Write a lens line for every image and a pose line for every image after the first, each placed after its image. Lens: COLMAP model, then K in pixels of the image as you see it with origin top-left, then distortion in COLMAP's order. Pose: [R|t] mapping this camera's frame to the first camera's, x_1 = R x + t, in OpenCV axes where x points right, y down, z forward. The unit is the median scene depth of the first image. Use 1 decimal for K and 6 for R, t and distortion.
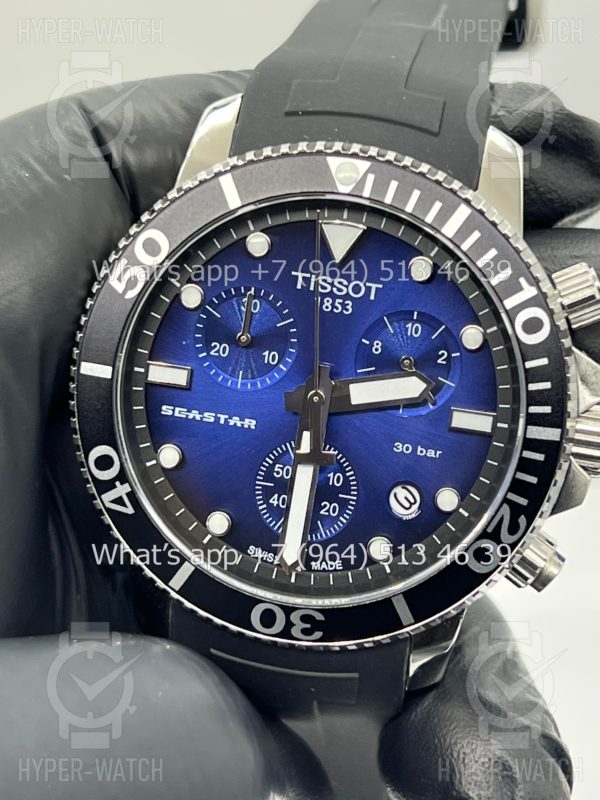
lens RADIAL K [[1892.1, 0, 301.4], [0, 1892.1, 400.5], [0, 0, 1]] dist [0.242020, 0.000000]
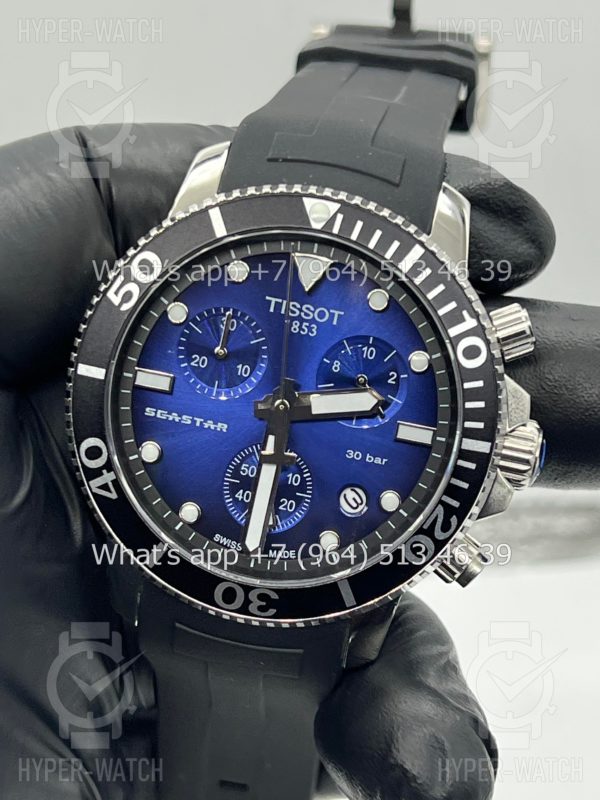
lens RADIAL K [[1892.1, 0, 292.4], [0, 1892.1, 472.6], [0, 0, 1]] dist [0.242020, 0.000000]
pose [[0.997503, 0.055446, 0.043745, -0.033728], [-0.053993, 0.997971, -0.033742, 0.076989], [-0.045527, 0.031295, 0.998473, -0.149874]]
